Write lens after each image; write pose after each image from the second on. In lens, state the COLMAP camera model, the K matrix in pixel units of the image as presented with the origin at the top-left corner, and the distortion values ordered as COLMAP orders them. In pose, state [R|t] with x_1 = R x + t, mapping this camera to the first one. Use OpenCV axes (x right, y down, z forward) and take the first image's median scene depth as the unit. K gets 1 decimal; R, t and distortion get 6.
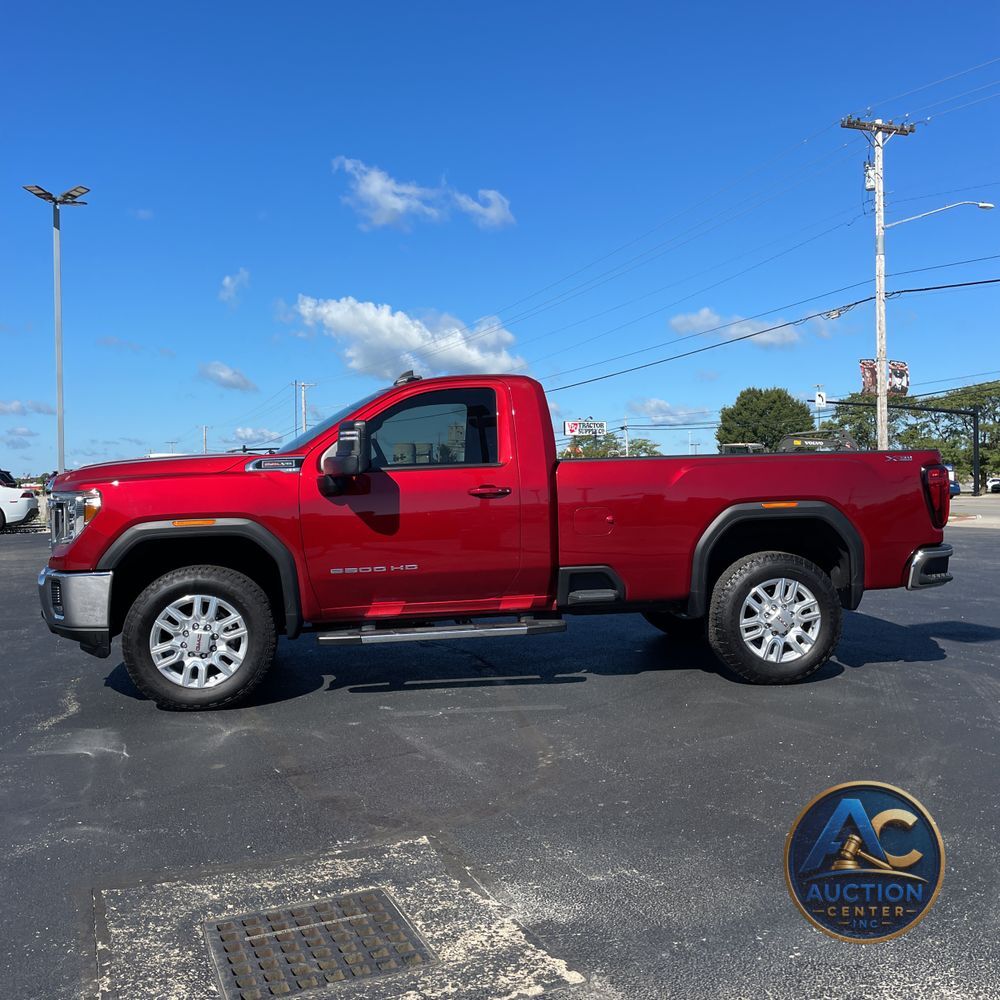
lens RADIAL K [[1040.5, 0, 499.0], [0, 1040.5, 490.0], [0, 0, 1]] dist [0.092872, -0.061235]
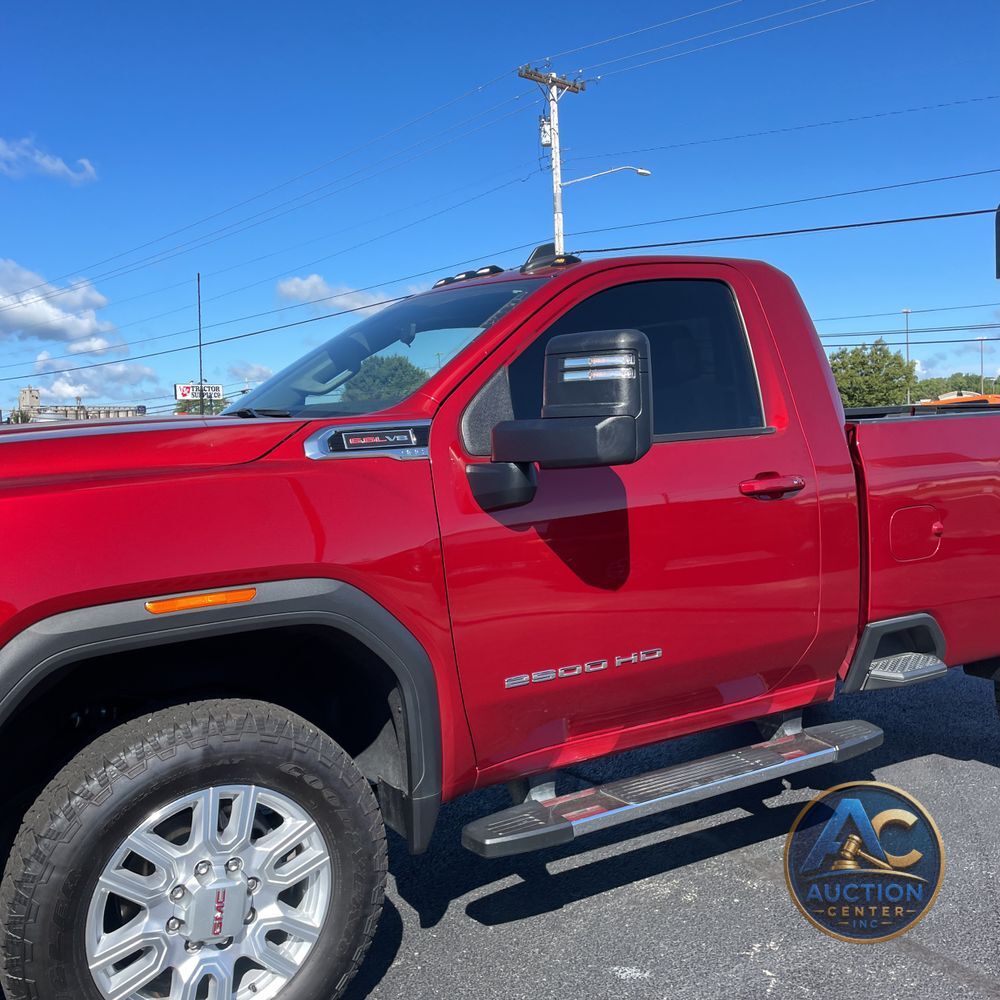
lens RADIAL K [[1040.5, 0, 499.0], [0, 1040.5, 490.0], [0, 0, 1]] dist [0.092872, -0.061235]
pose [[0.933444, -0.038577, 0.356644, -0.051171], [0.026377, 0.998891, 0.039010, -0.003217], [-0.357753, -0.027006, 0.933426, 0.096764]]
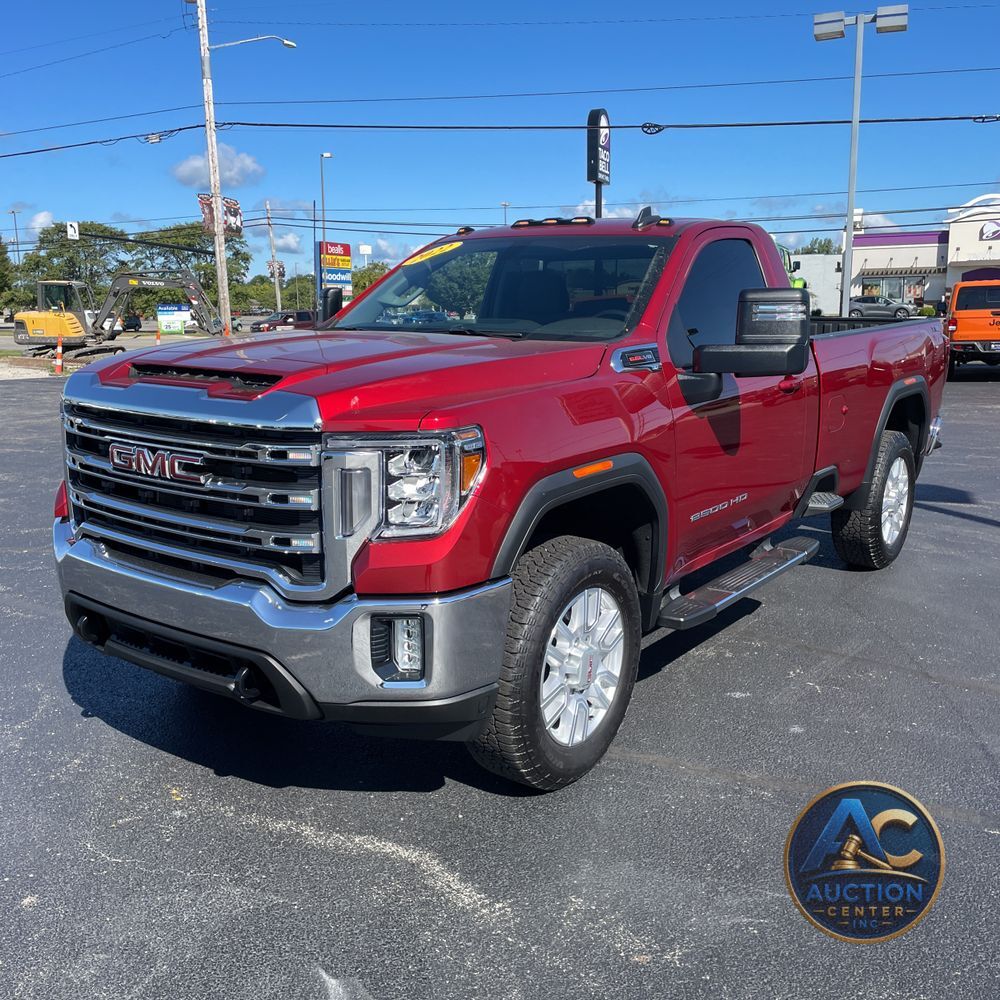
lens RADIAL K [[1025.4, 0, 556.7], [0, 1025.4, 497.0], [0, 0, 1]] dist [0.086376, -0.106353]
pose [[0.705971, -0.123636, 0.697366, -0.109120], [0.009563, 0.986219, 0.165166, -0.007143], [-0.708176, -0.109934, 0.697425, 0.098553]]
